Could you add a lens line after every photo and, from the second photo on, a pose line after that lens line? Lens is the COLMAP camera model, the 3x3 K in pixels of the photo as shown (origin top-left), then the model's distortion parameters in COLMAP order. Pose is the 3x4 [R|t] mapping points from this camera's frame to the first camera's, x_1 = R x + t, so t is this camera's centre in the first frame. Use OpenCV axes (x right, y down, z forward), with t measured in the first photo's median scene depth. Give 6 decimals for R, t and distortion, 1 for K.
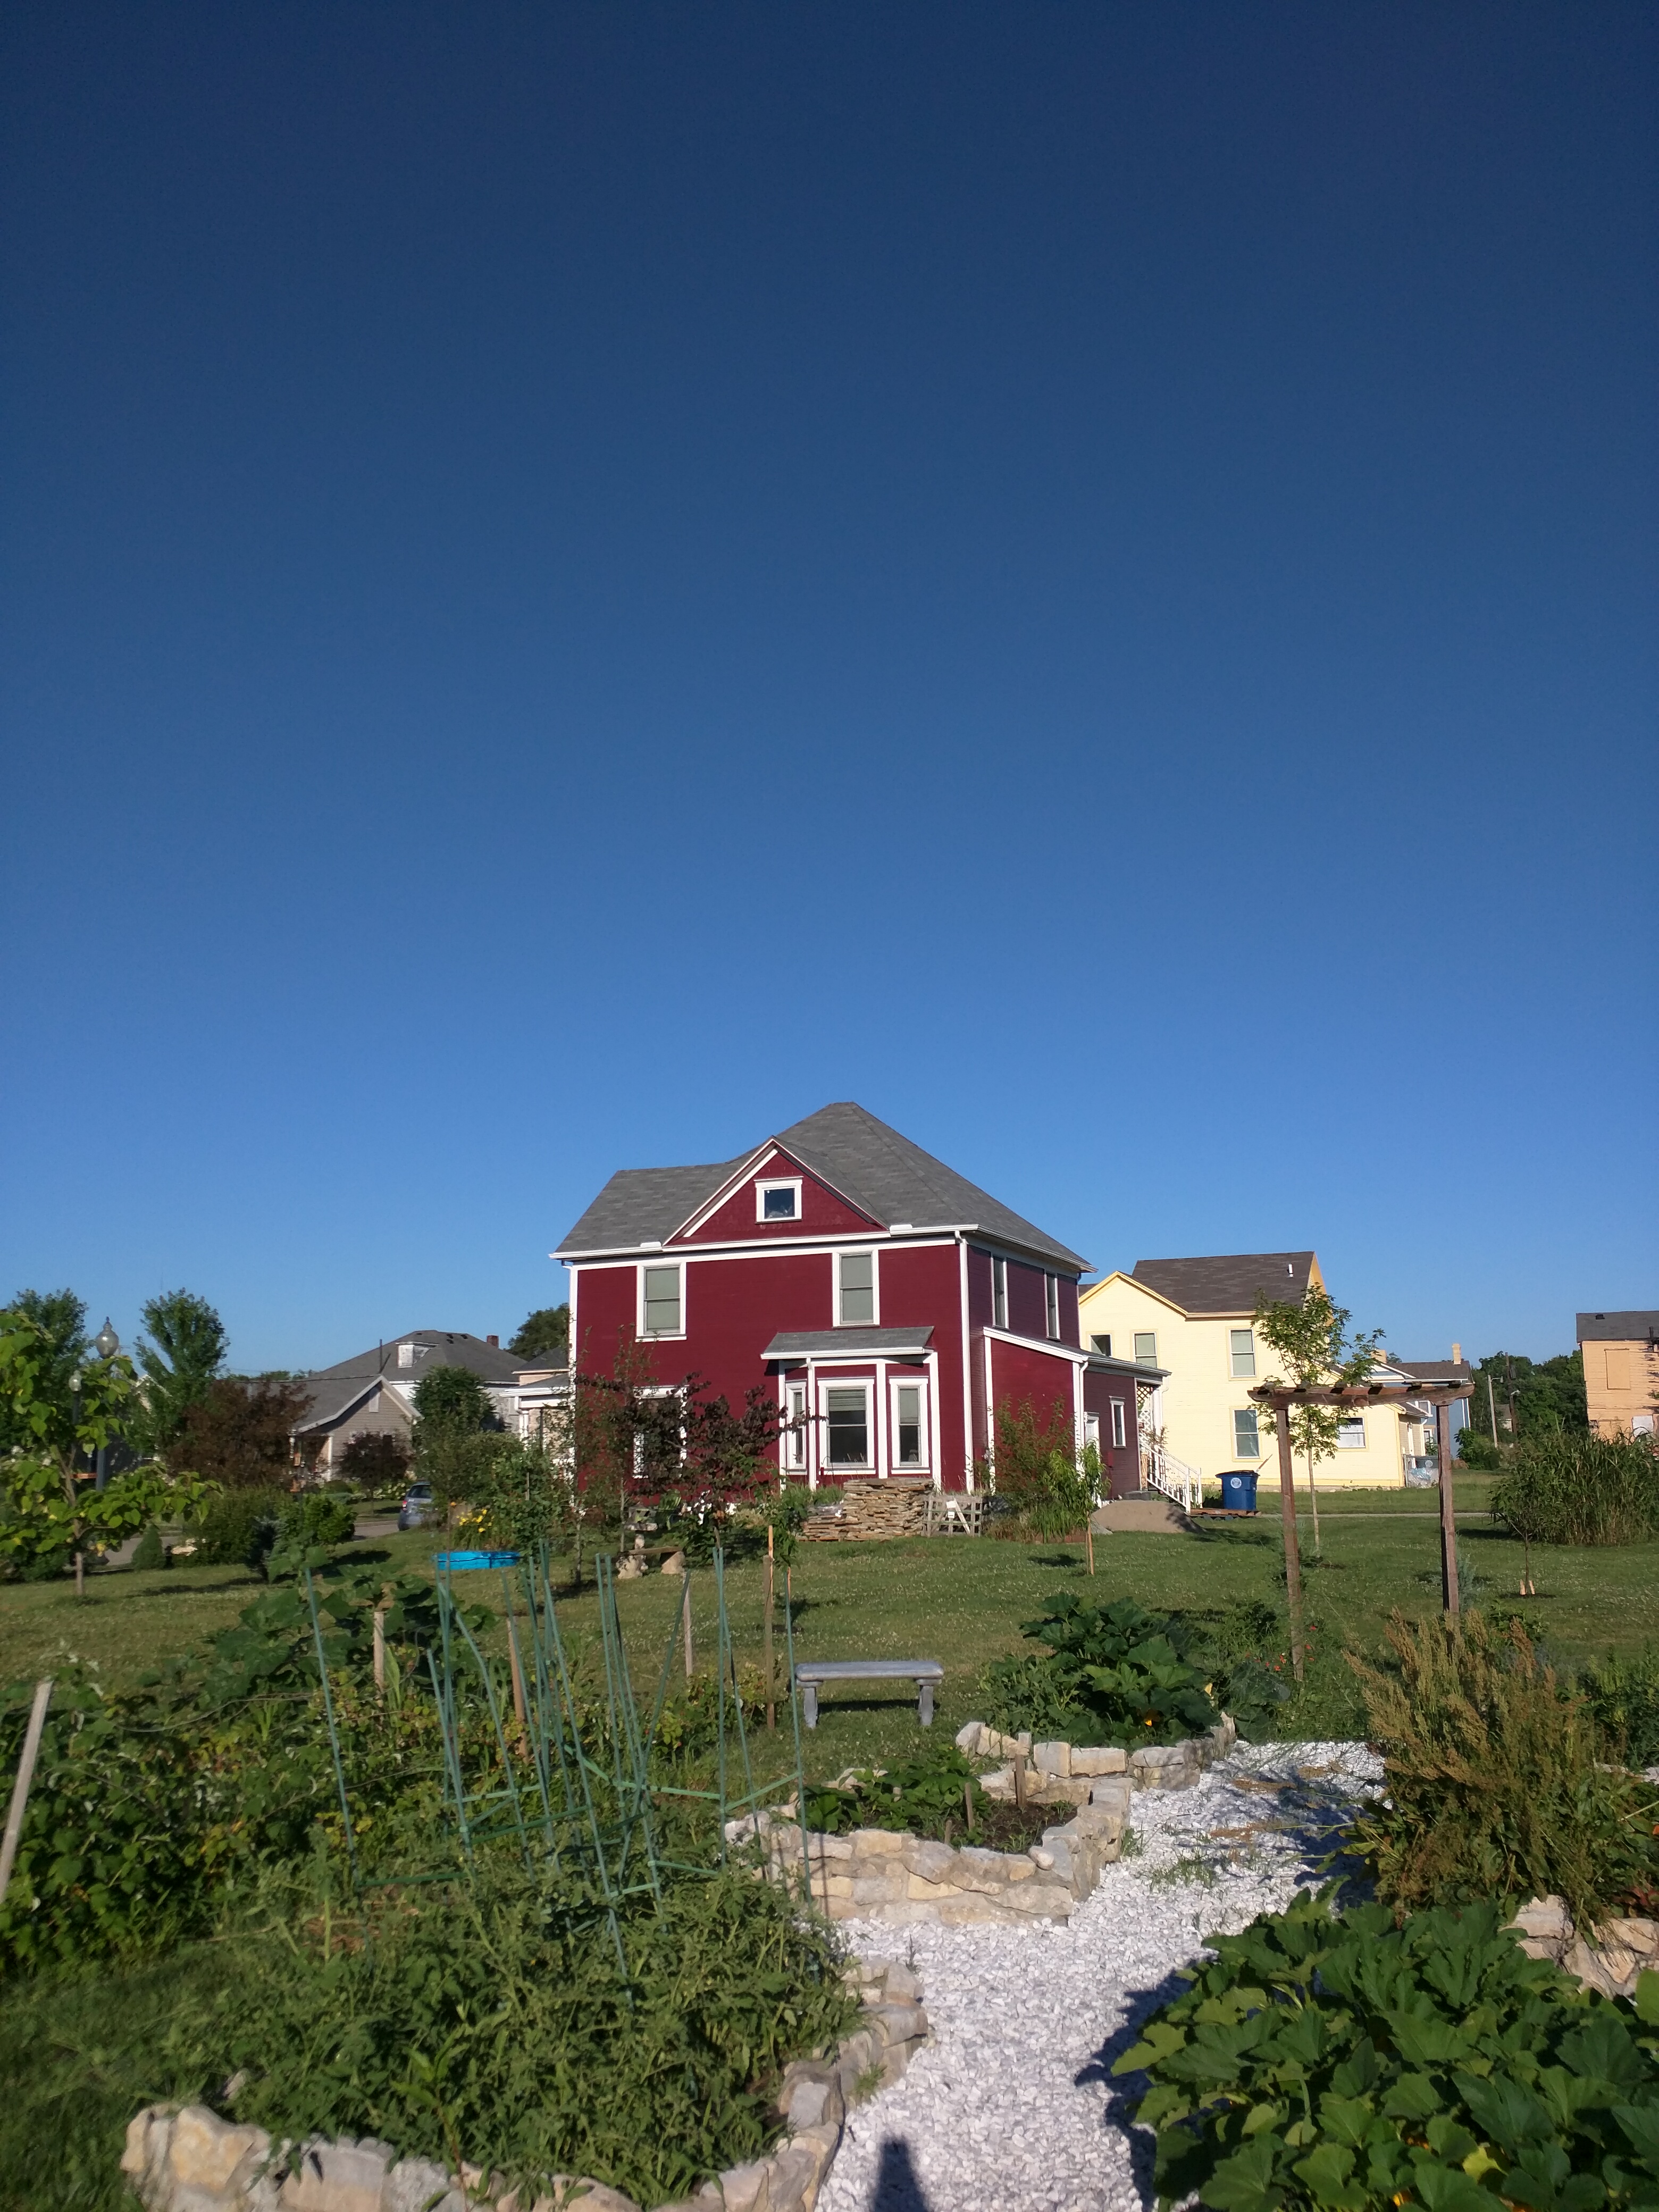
lens RADIAL K [[1769.5, 0, 838.1], [0, 1769.5, 1147.3], [0, 0, 1]] dist [0.092407, -0.216831]
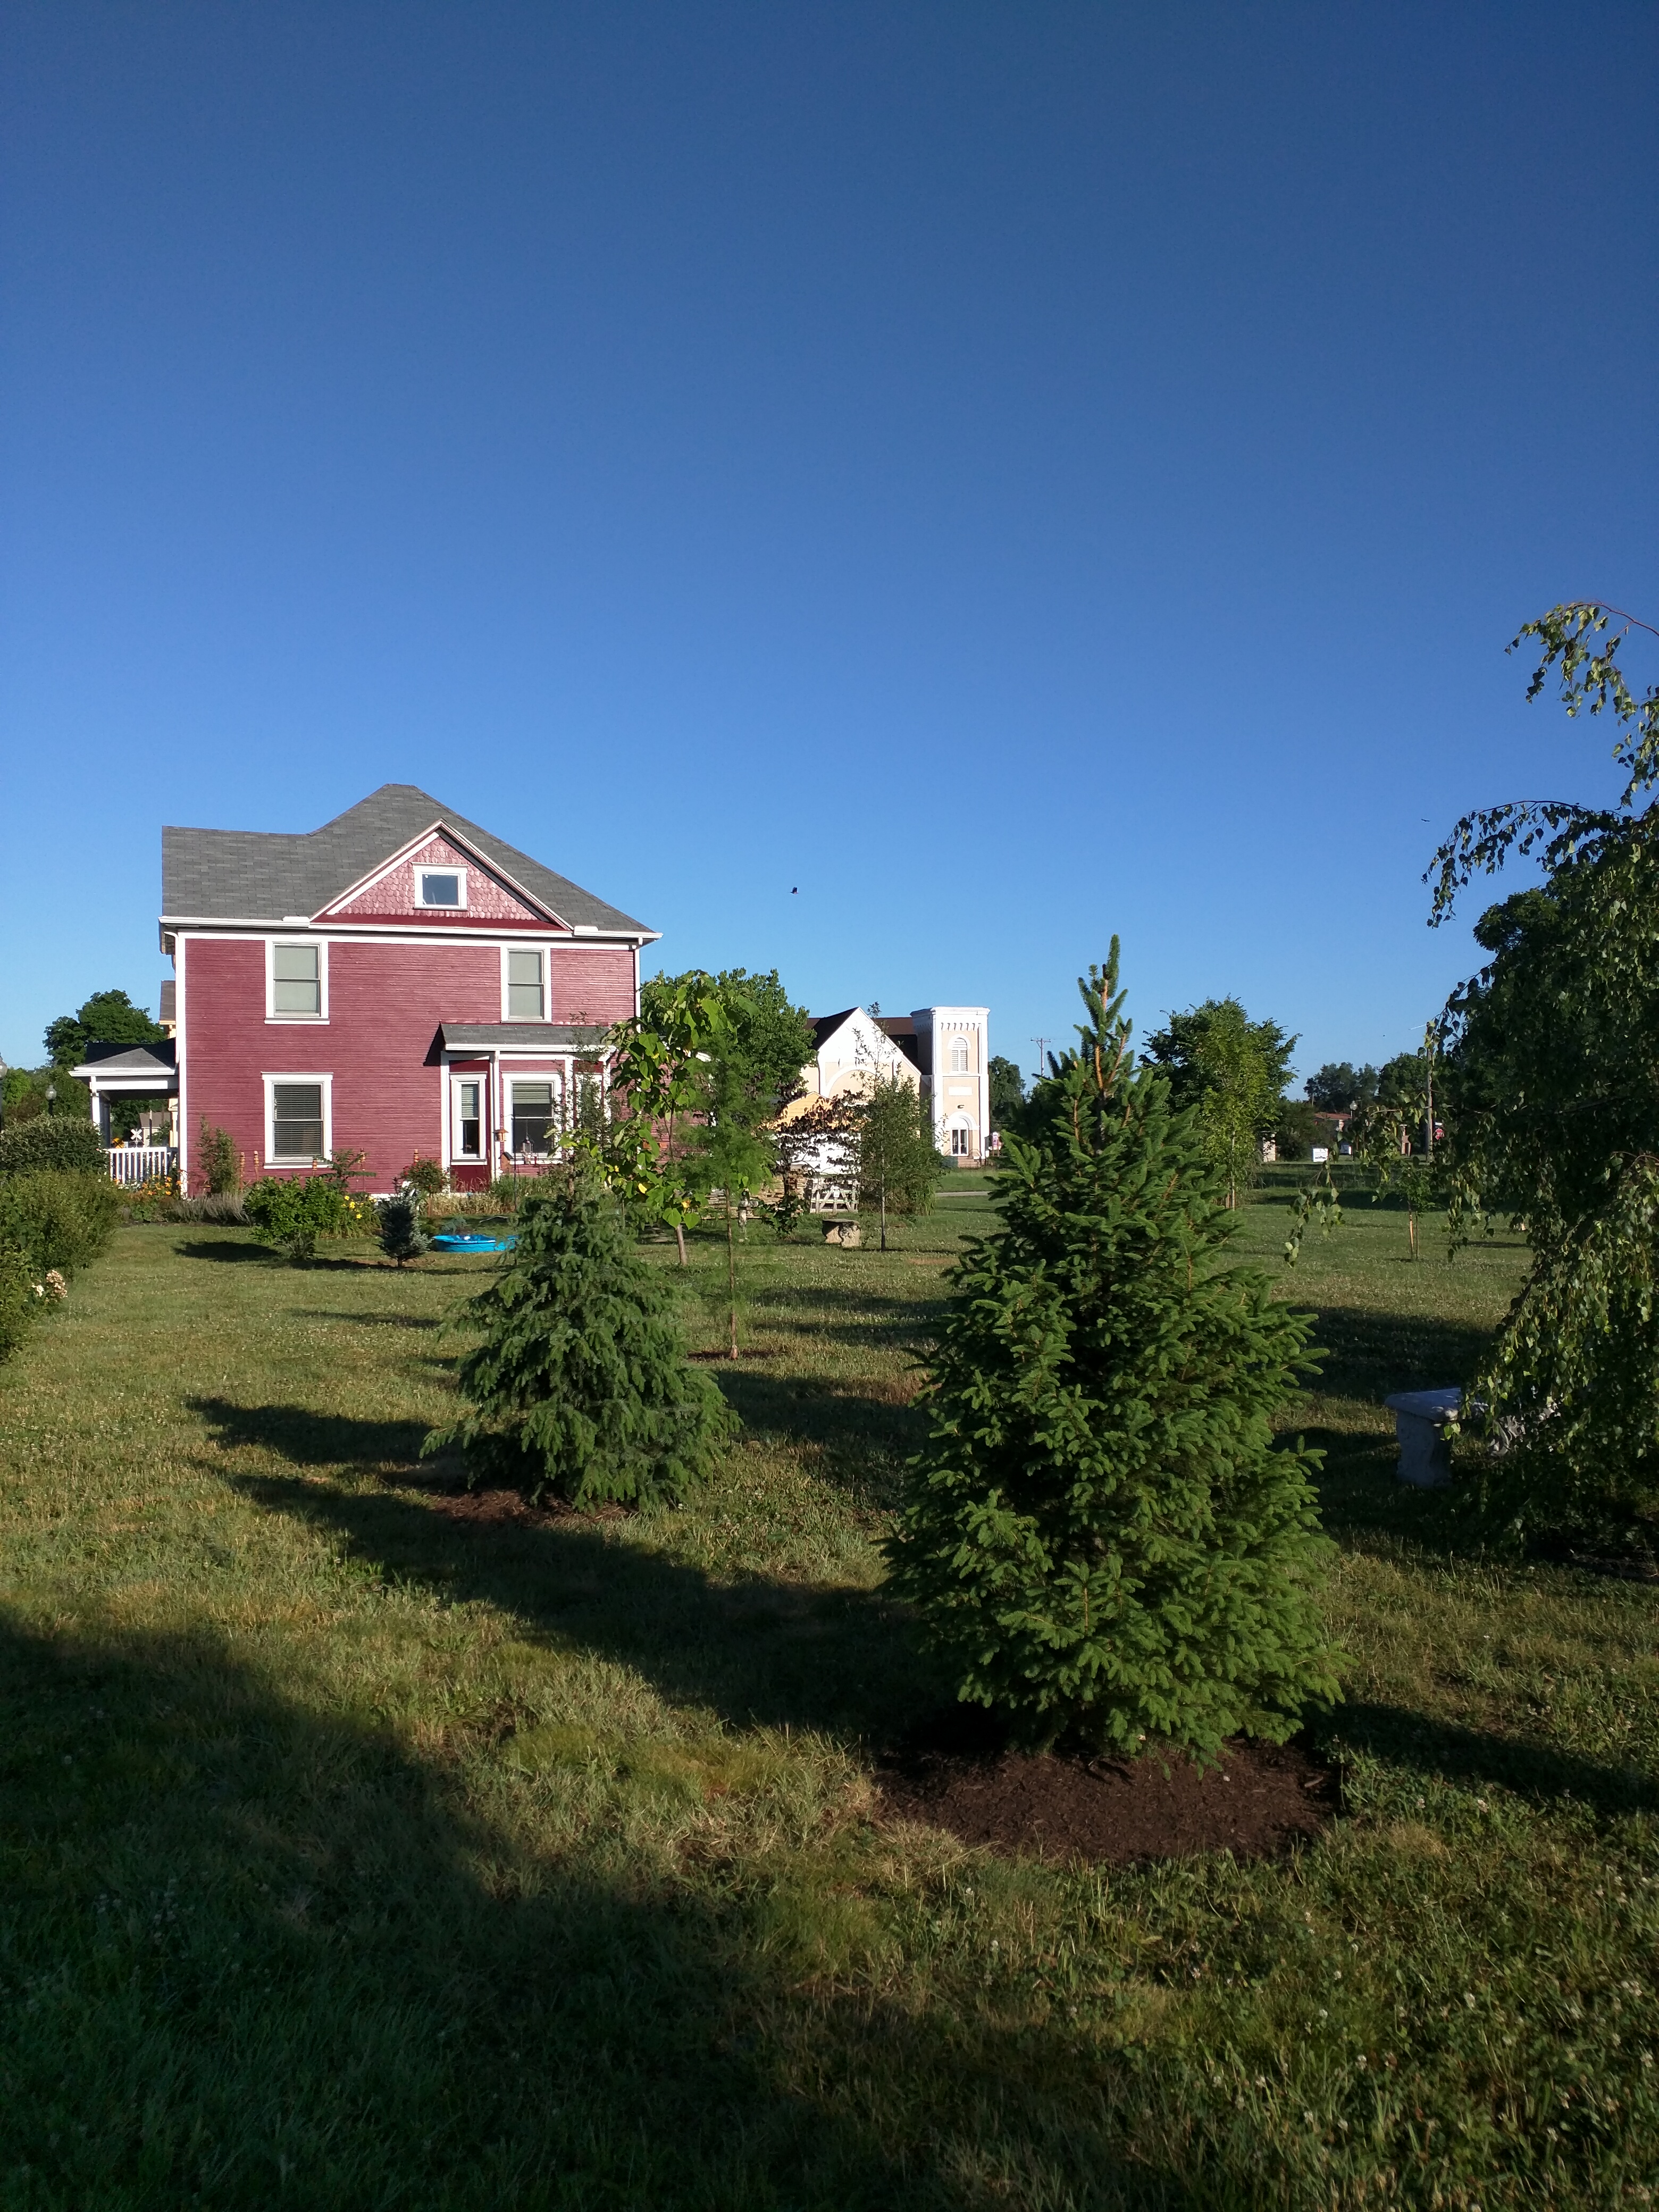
lens RADIAL K [[1829.1, 0, 776.9], [0, 1829.1, 1146.3], [0, 0, 1]] dist [0.080984, -0.129047]
pose [[0.762062, 0.011484, 0.647402, -0.554512], [-0.114374, 0.986508, 0.117131, 0.031505], [-0.637322, -0.163307, 0.753095, 0.102949]]
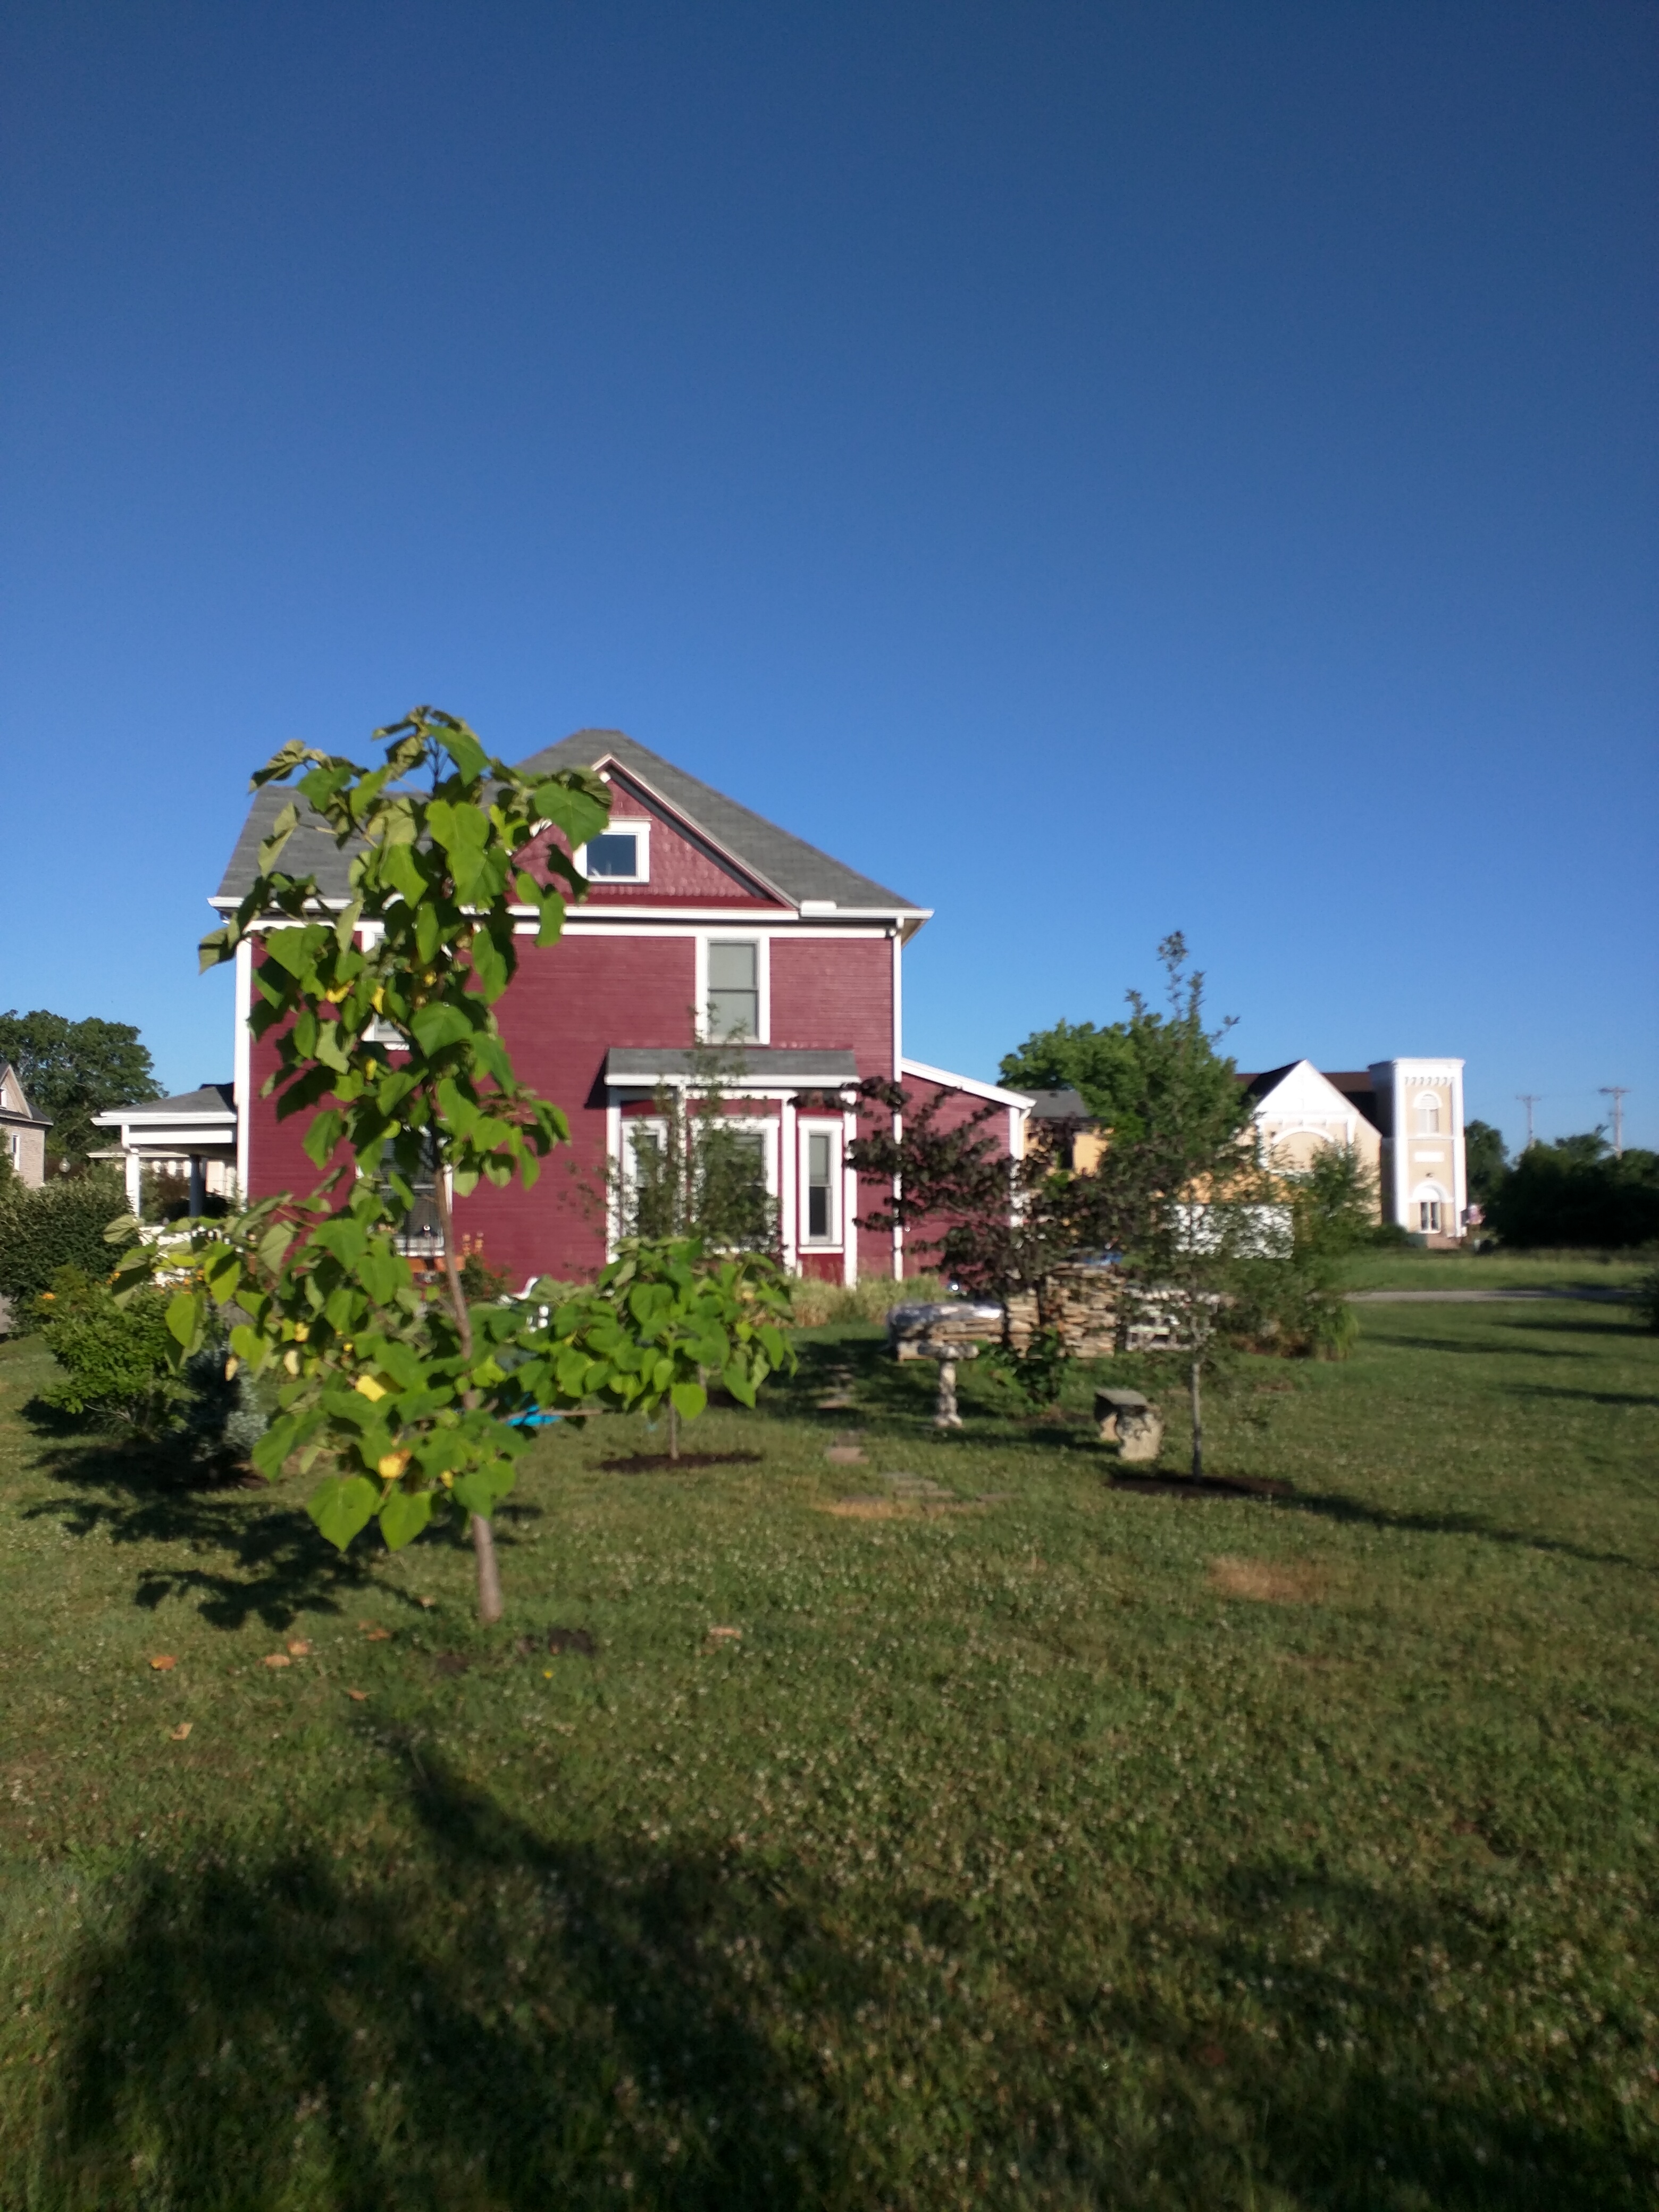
lens RADIAL K [[1808.6, 0, 829.5], [0, 1808.6, 1106.0], [0, 0, 1]] dist [0.130262, -0.194826]
pose [[0.884716, 0.045344, 0.463920, -0.281258], [-0.093719, 0.992237, 0.081744, 0.062894], [-0.456612, -0.115798, 0.882098, 0.349592]]
